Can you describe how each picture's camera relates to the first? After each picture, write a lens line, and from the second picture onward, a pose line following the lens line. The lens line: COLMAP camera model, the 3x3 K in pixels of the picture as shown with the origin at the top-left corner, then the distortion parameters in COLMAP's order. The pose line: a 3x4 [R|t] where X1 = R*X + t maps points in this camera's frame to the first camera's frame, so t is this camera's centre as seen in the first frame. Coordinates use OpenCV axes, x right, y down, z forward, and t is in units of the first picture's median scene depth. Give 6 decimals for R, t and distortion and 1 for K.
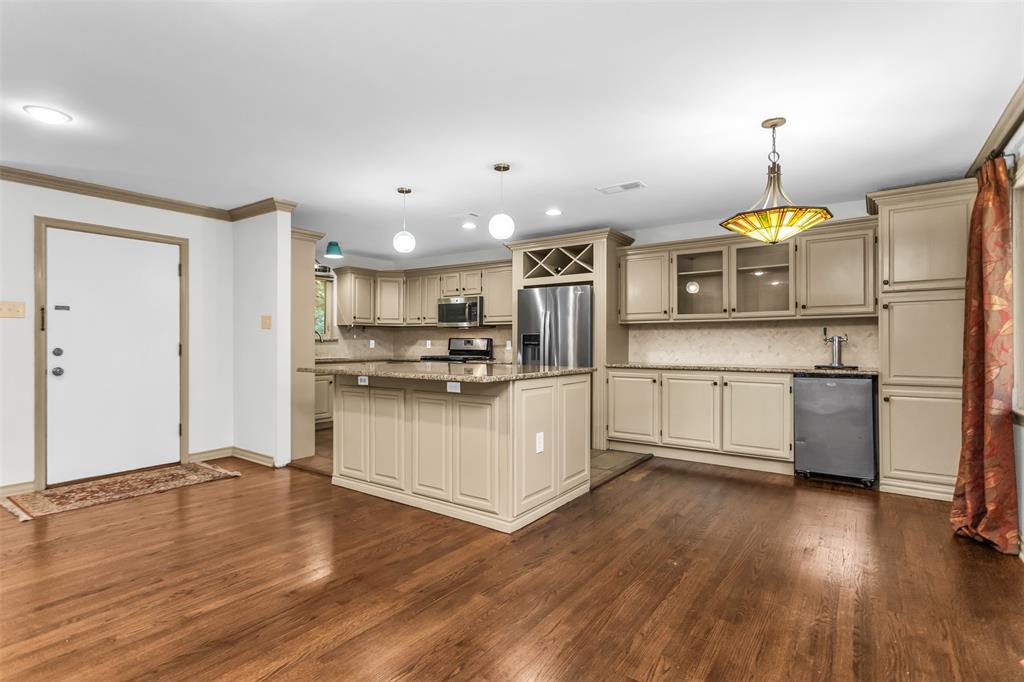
lens RADIAL K [[495.2, 0, 510.0], [0, 495.2, 340.3], [0, 0, 1]] dist [0.002985, 0.000999]
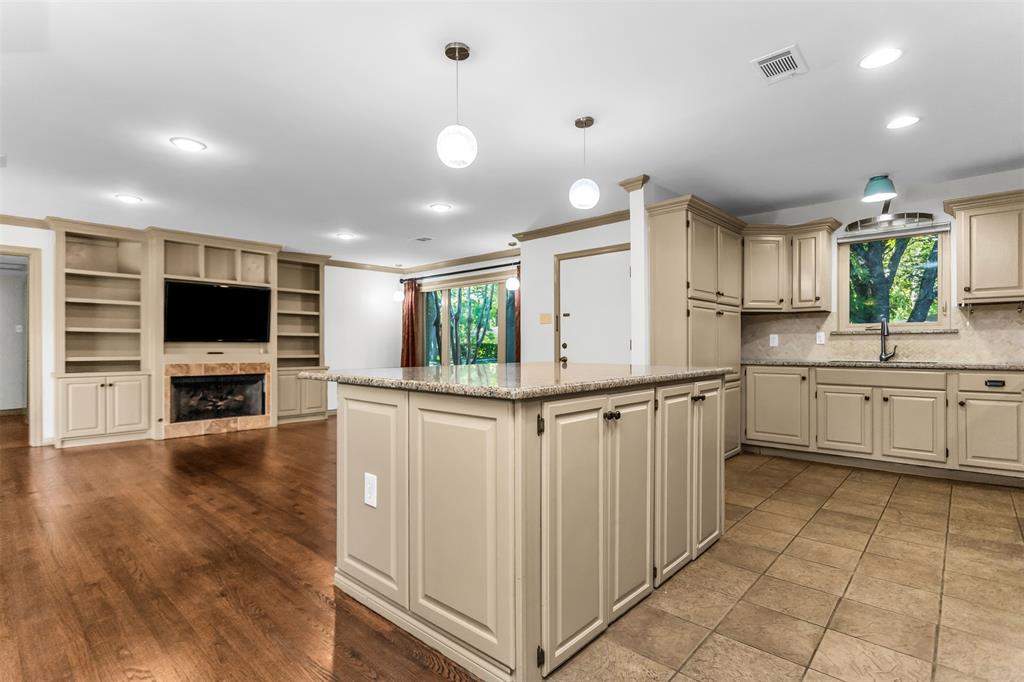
lens RADIAL K [[495.2, 0, 508.9], [0, 495.2, 347.4], [0, 0, 1]] dist [0.002985, 0.000999]
pose [[-0.122724, 0.005387, -0.992426, 0.447382], [0.009061, 0.999950, 0.004307, 0.017038], [0.992399, -0.008463, -0.122767, 0.850261]]
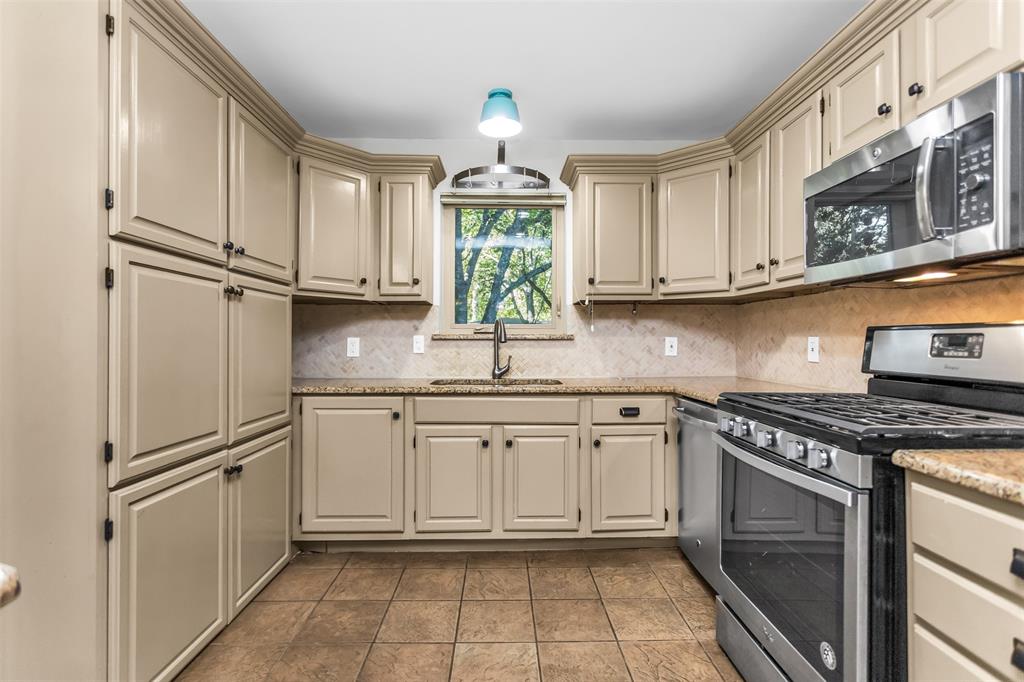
lens RADIAL K [[495.2, 0, 511.6], [0, 495.2, 340.2], [0, 0, 1]] dist [0.002985, 0.000999]
pose [[0.599621, -0.002250, -0.800281, -0.042243], [0.003331, 0.999994, -0.000316, 0.003106], [0.800277, -0.002476, 0.599625, 1.064532]]
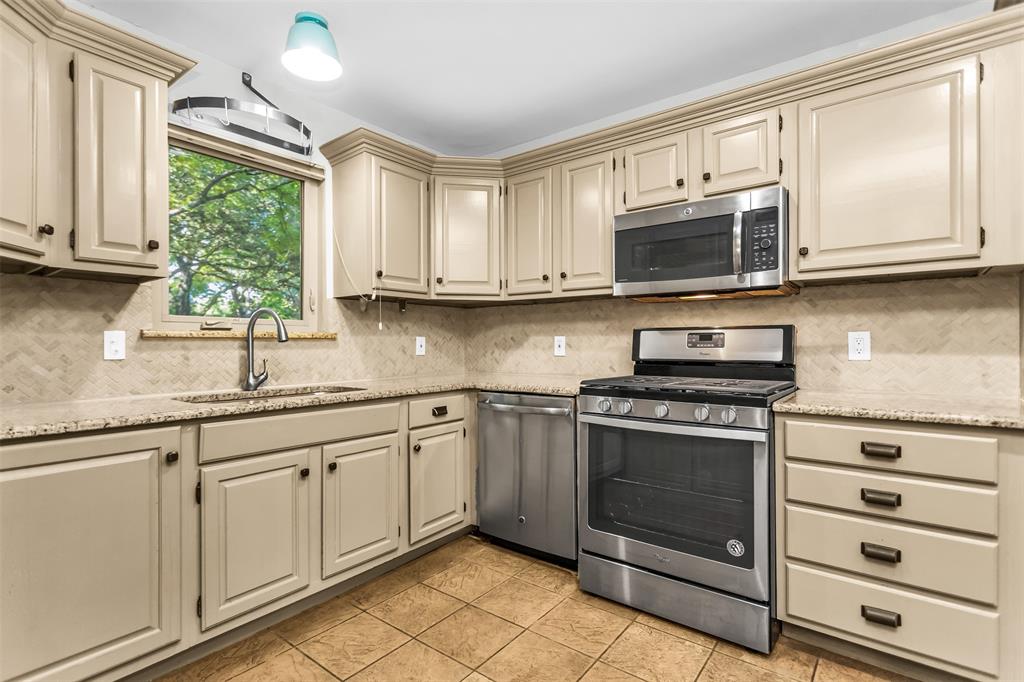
lens RADIAL K [[495.2, 0, 507.8], [0, 495.2, 344.5], [0, 0, 1]] dist [0.002985, 0.000999]
pose [[0.999033, -0.006998, -0.043405, -0.306269], [0.007172, 0.999967, 0.003847, 0.008219], [0.043377, -0.004155, 0.999050, 0.961764]]
